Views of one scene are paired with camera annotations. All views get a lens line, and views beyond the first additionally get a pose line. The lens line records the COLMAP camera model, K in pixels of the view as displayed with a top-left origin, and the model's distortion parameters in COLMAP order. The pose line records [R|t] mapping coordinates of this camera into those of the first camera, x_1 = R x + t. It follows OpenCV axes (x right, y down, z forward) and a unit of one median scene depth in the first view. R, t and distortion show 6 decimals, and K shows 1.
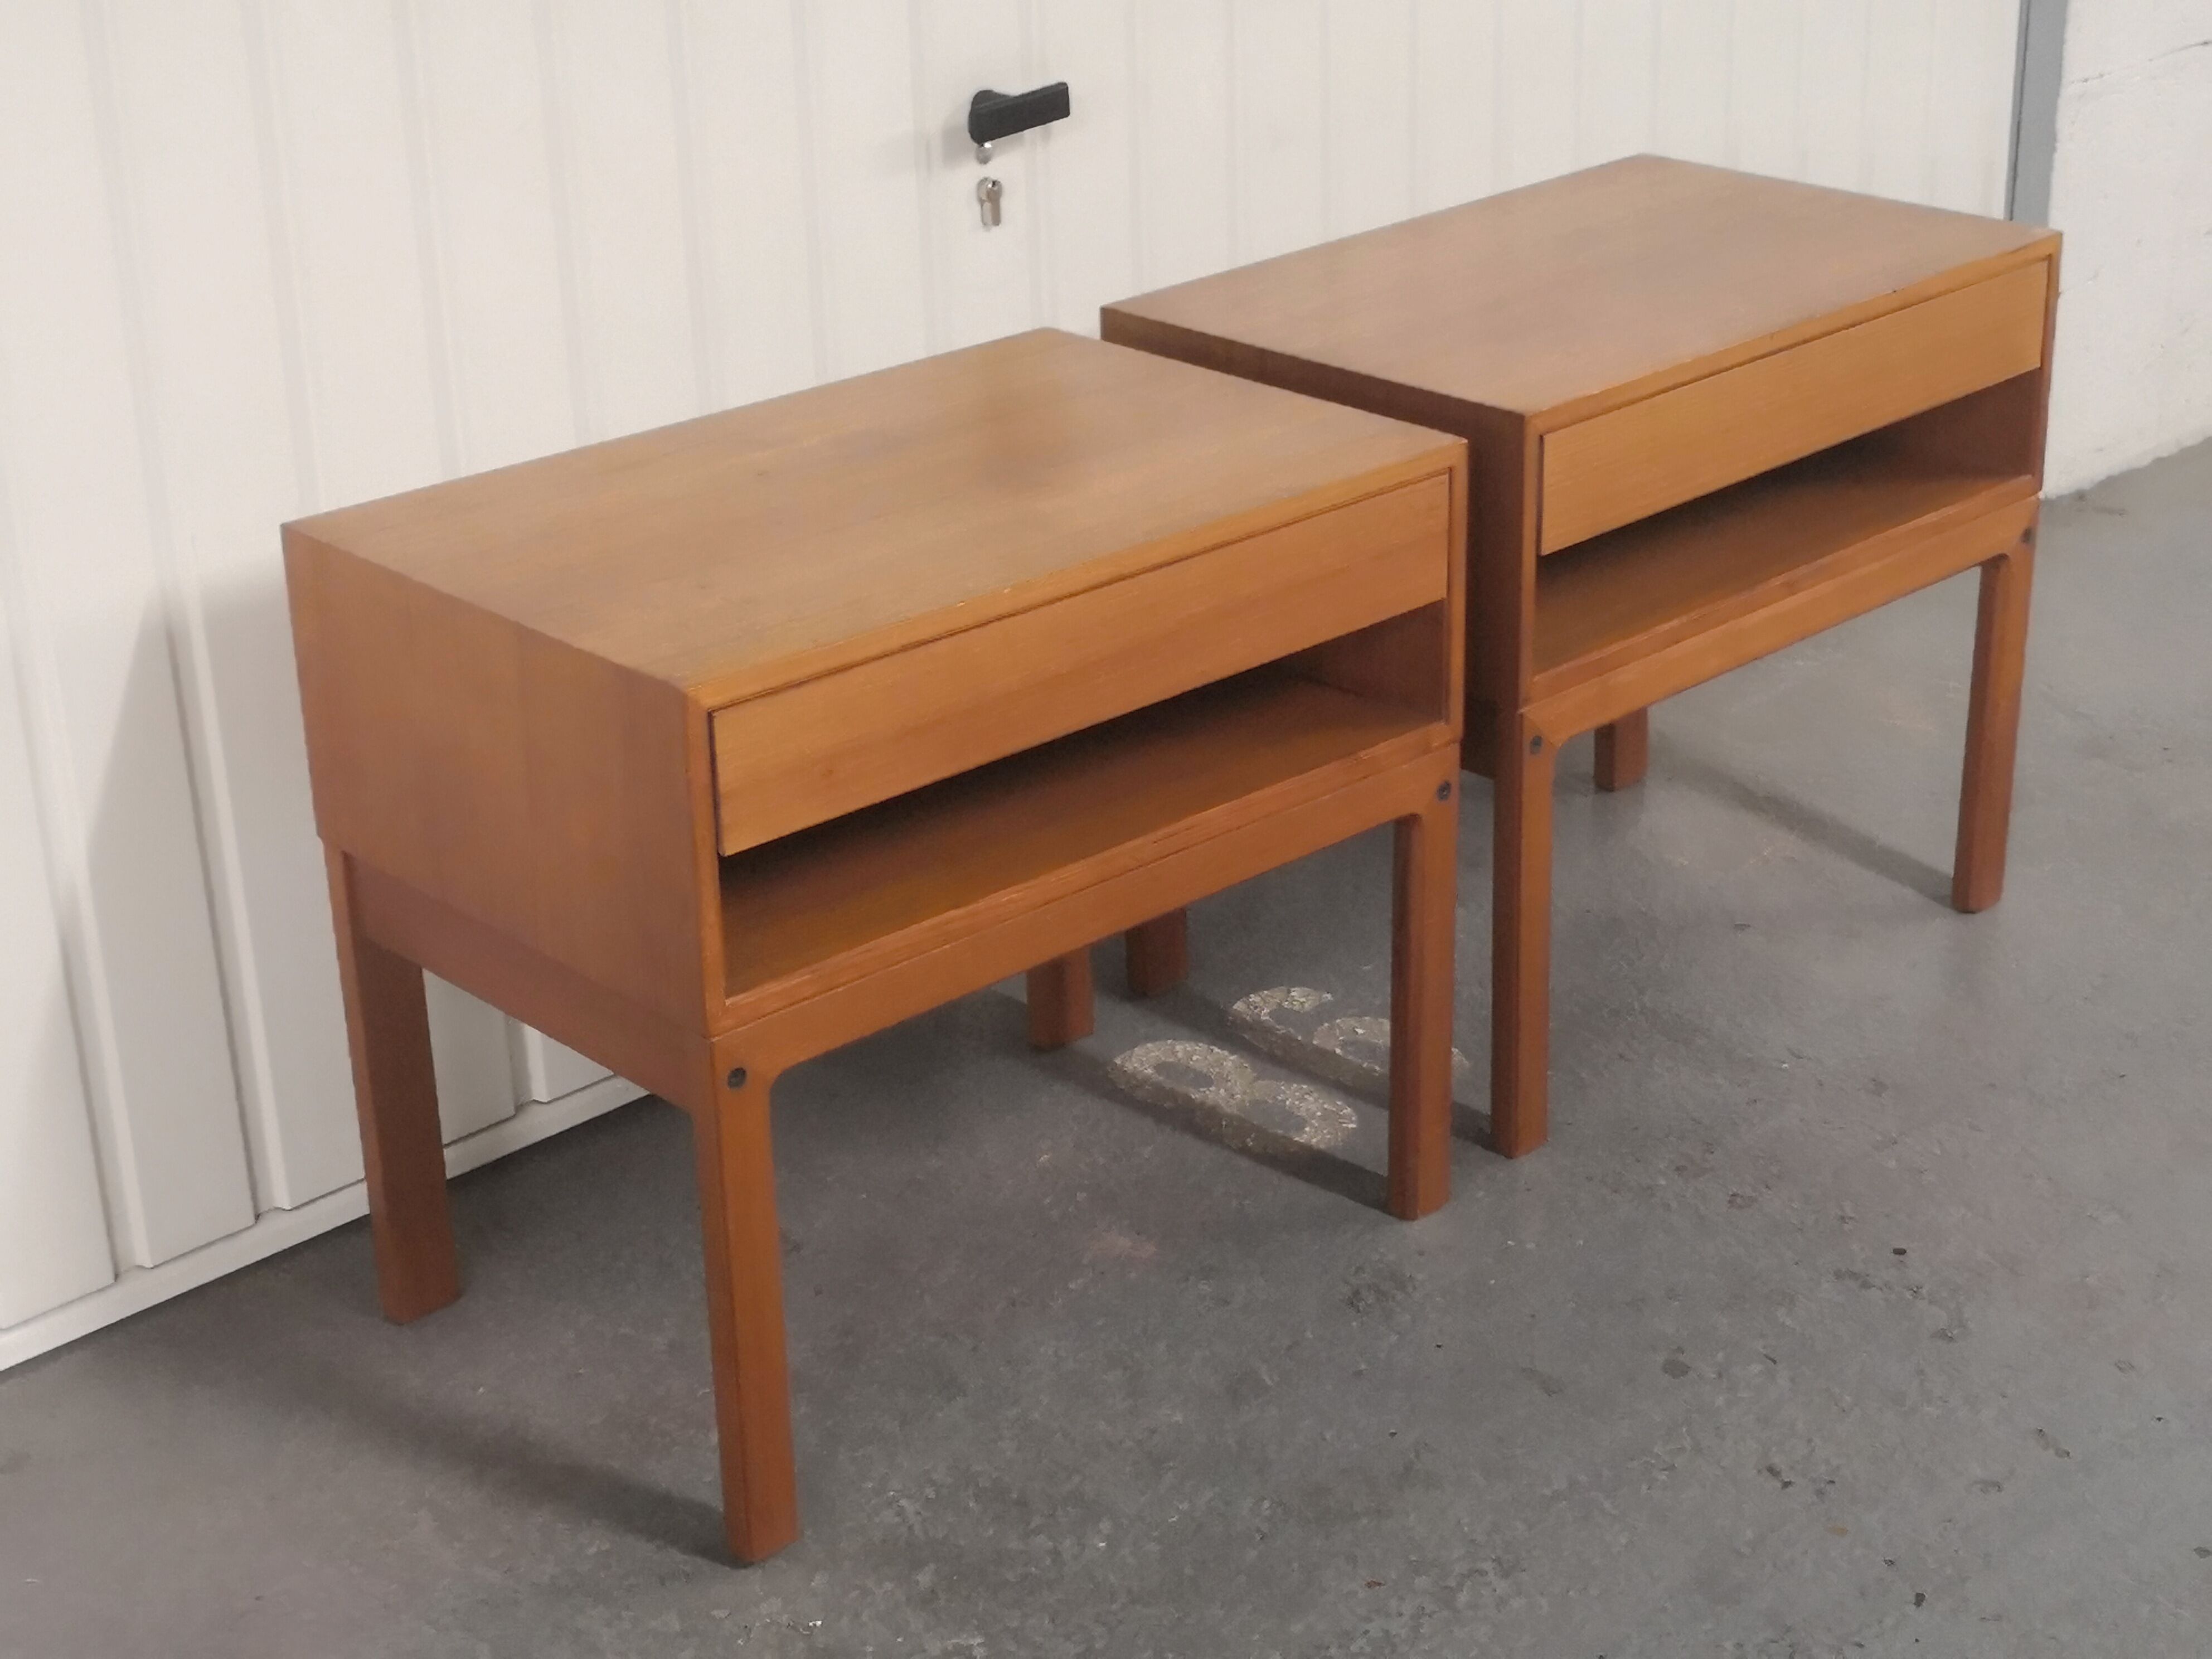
lens RADIAL K [[3453.2, 0, 1131.1], [0, 3453.2, 829.2], [0, 0, 1]] dist [0.040884, 0.038193]
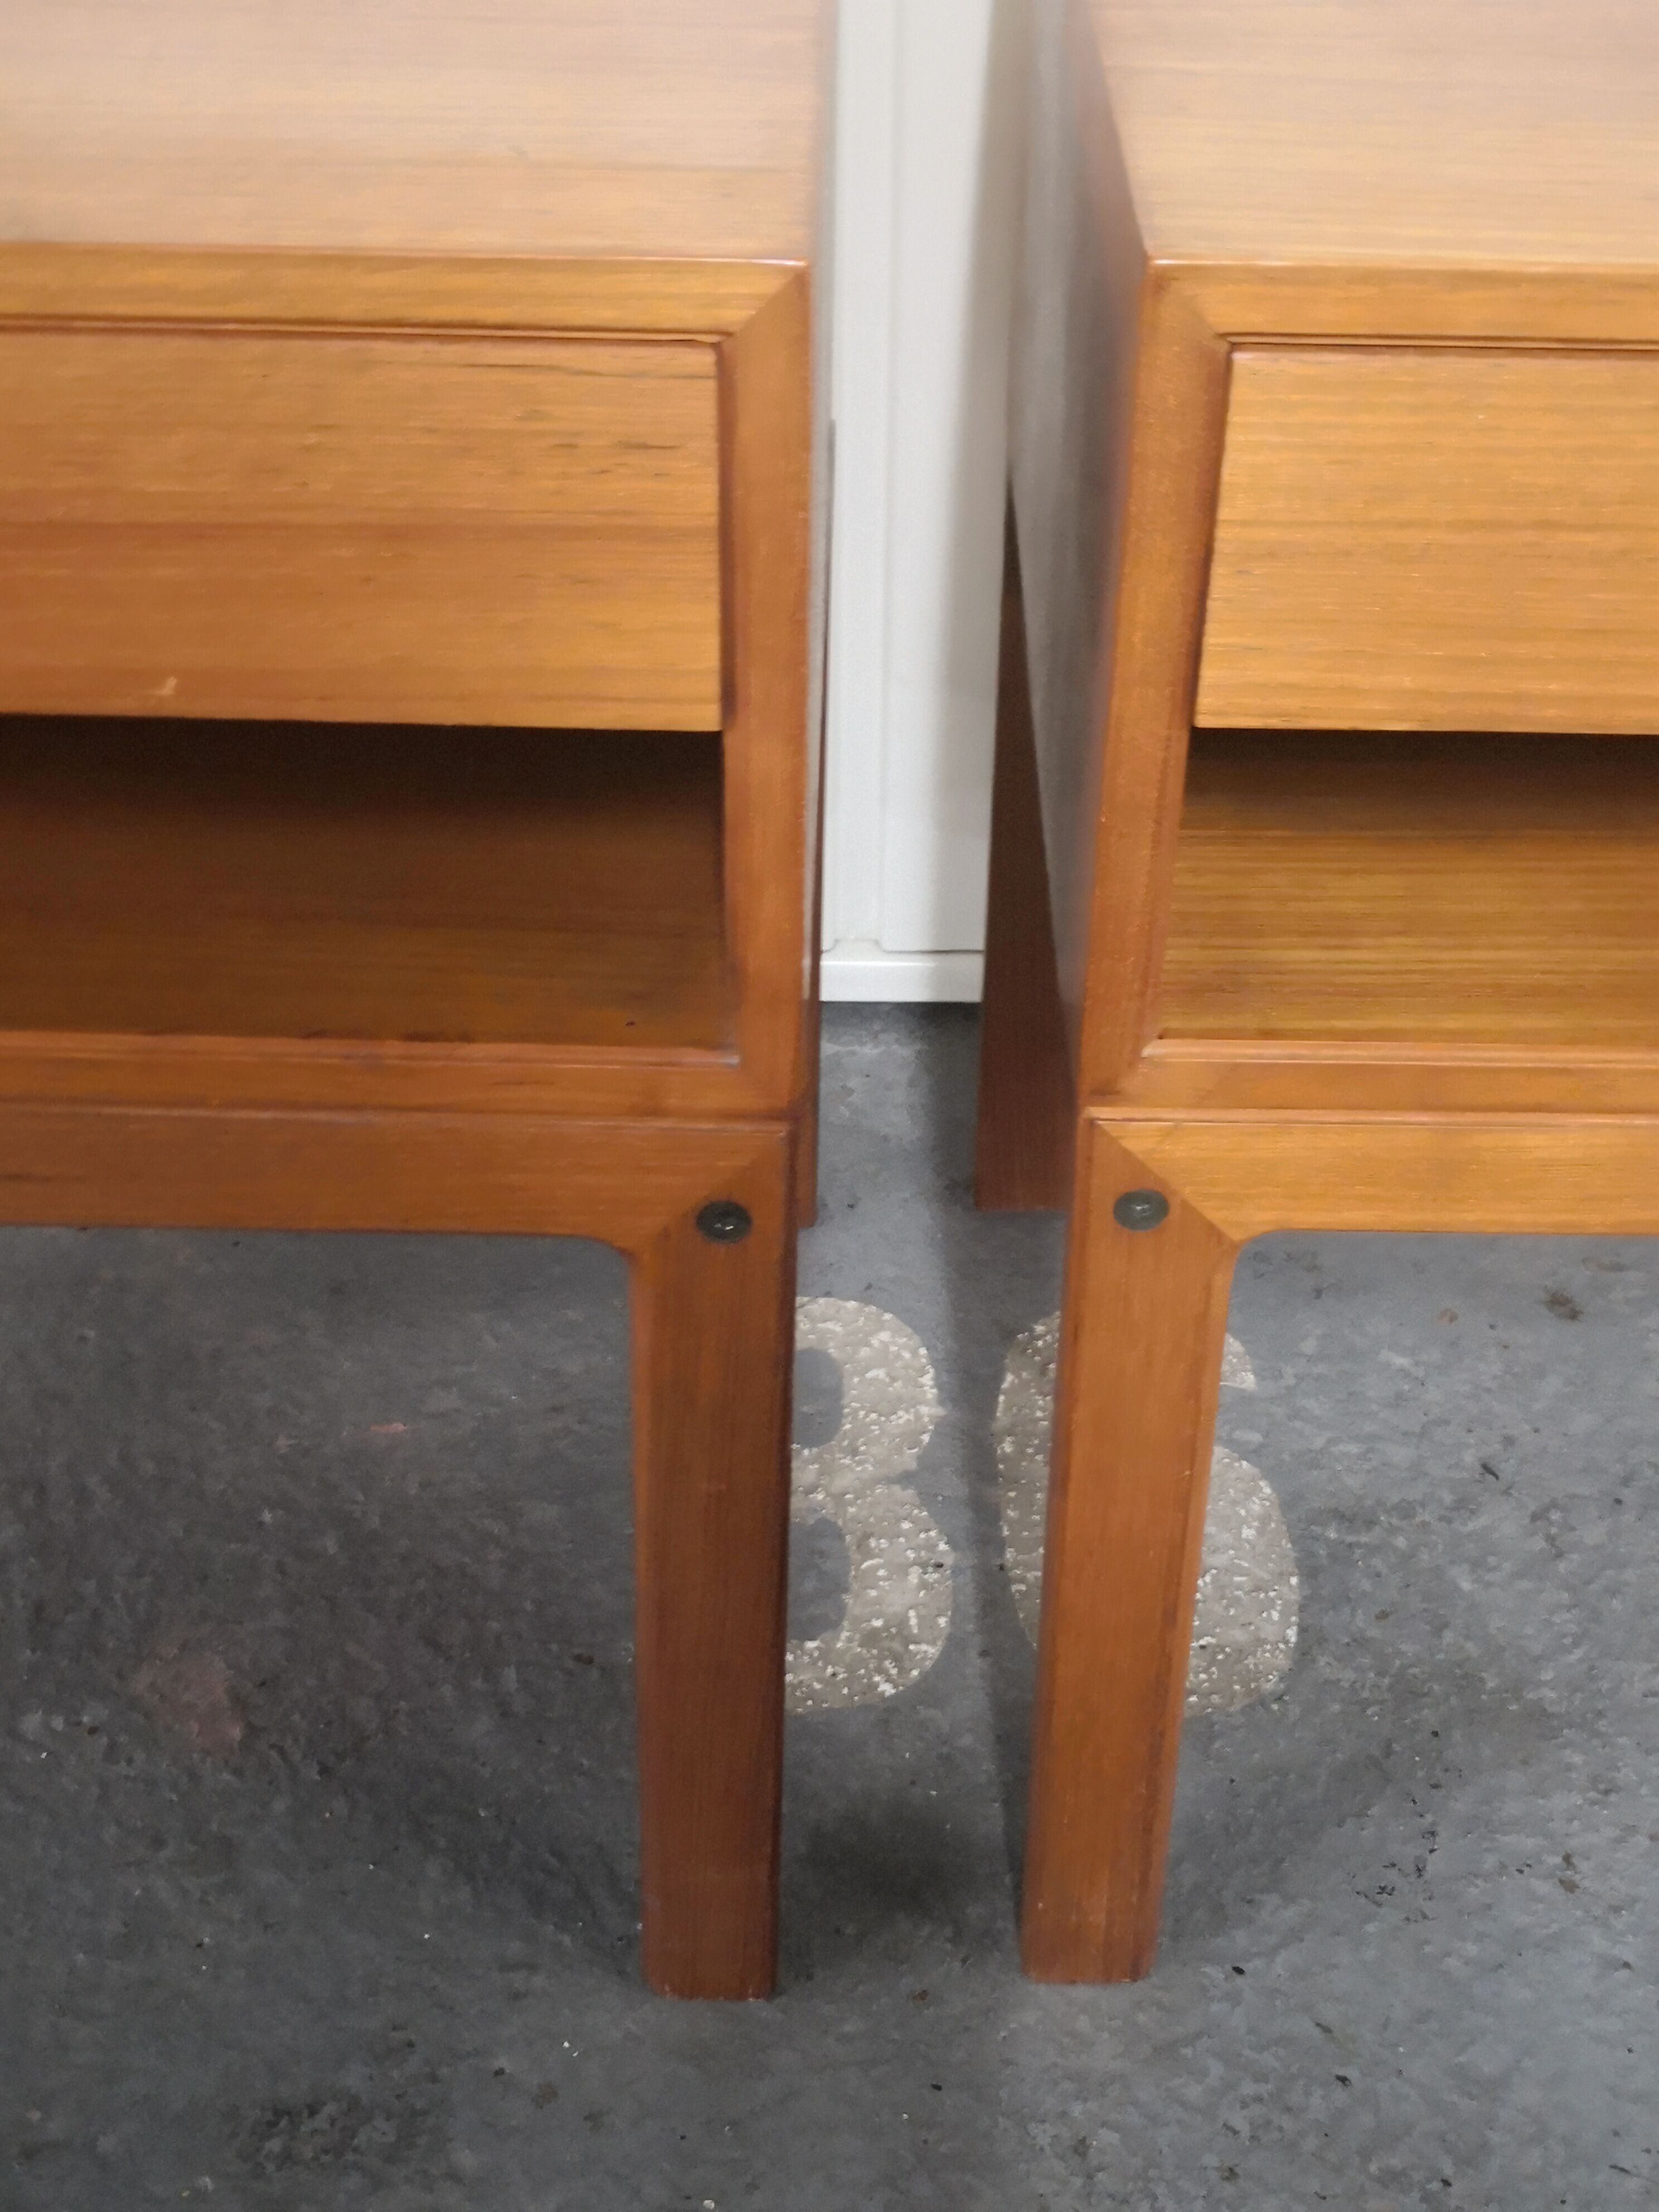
lens RADIAL K [[2761.4, 0, 850.9], [0, 2761.4, 1111.9], [0, 0, 1]] dist [0.056953, -0.241190]
pose [[0.725307, 0.449075, -0.521786, 0.236108], [-0.307533, 0.889469, 0.338036, -0.119059], [0.615916, -0.084713, 0.783244, 0.743362]]
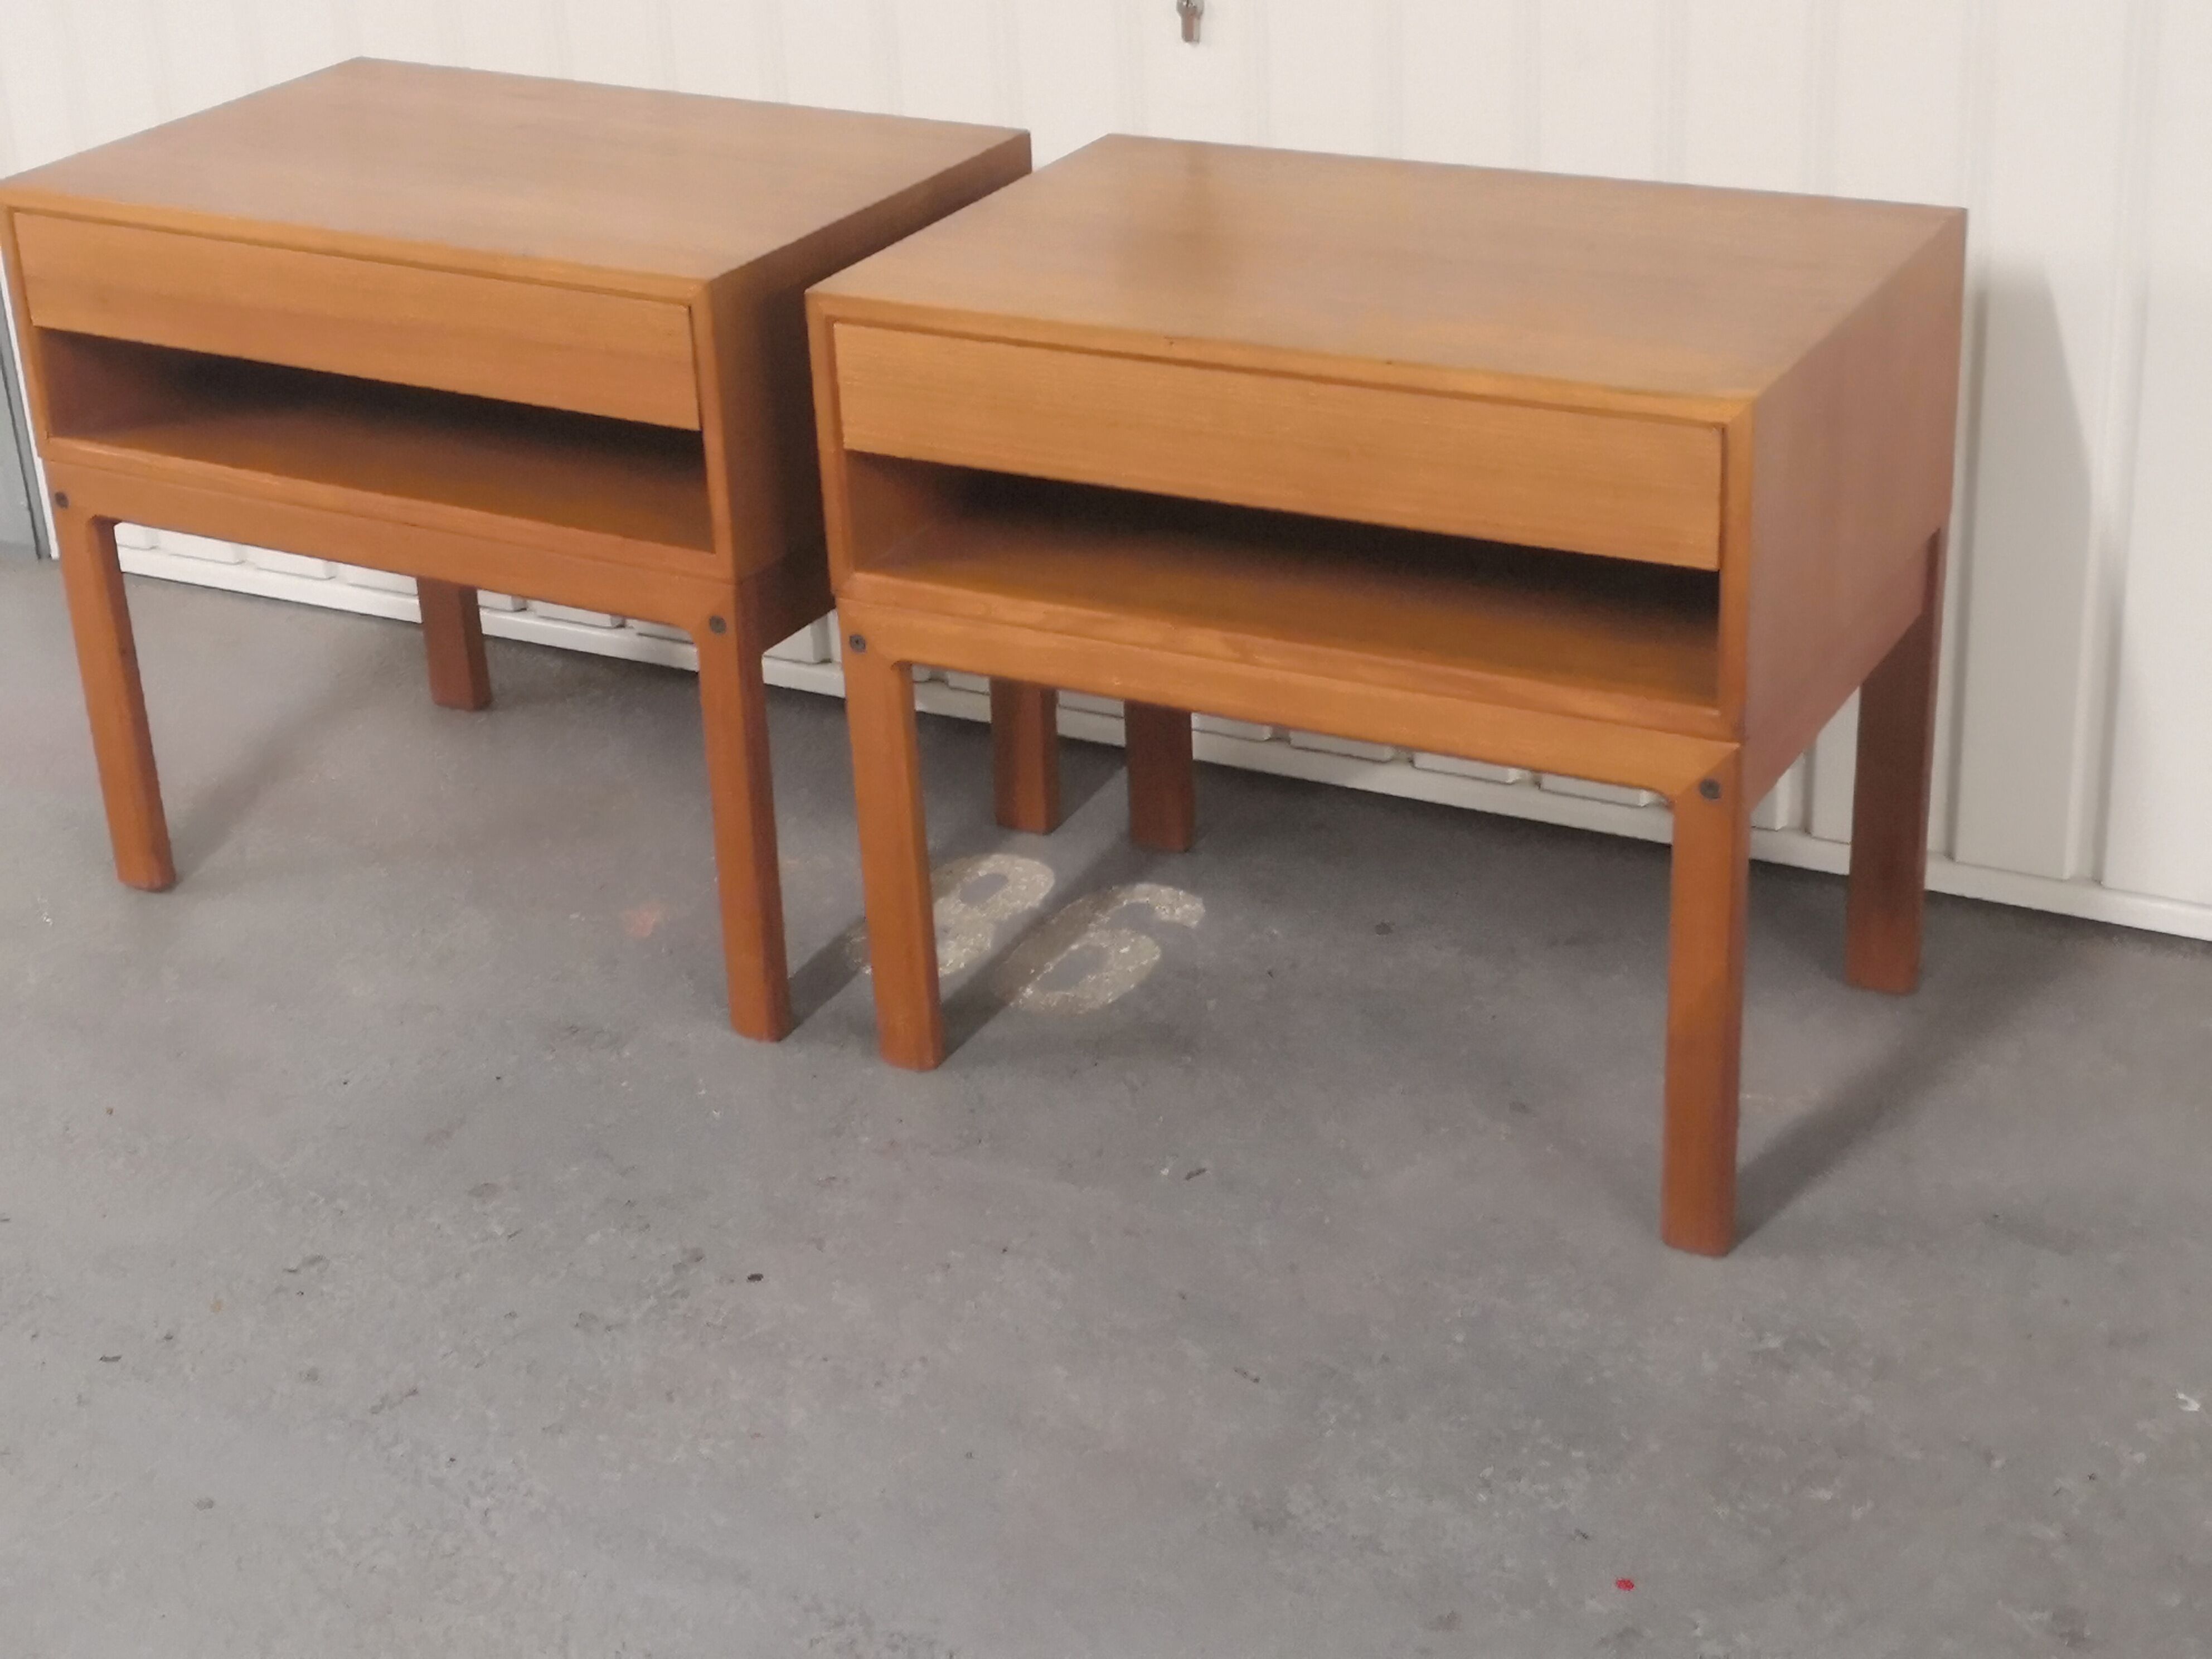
lens RADIAL K [[3453.2, 0, 1131.1], [0, 3453.2, 829.2], [0, 0, 1]] dist [0.040884, 0.038193]
pose [[0.323497, 0.424154, -0.845838, 0.957397], [-0.353185, 0.883427, 0.307925, -0.295600], [0.877844, 0.199124, 0.435591, 0.646594]]
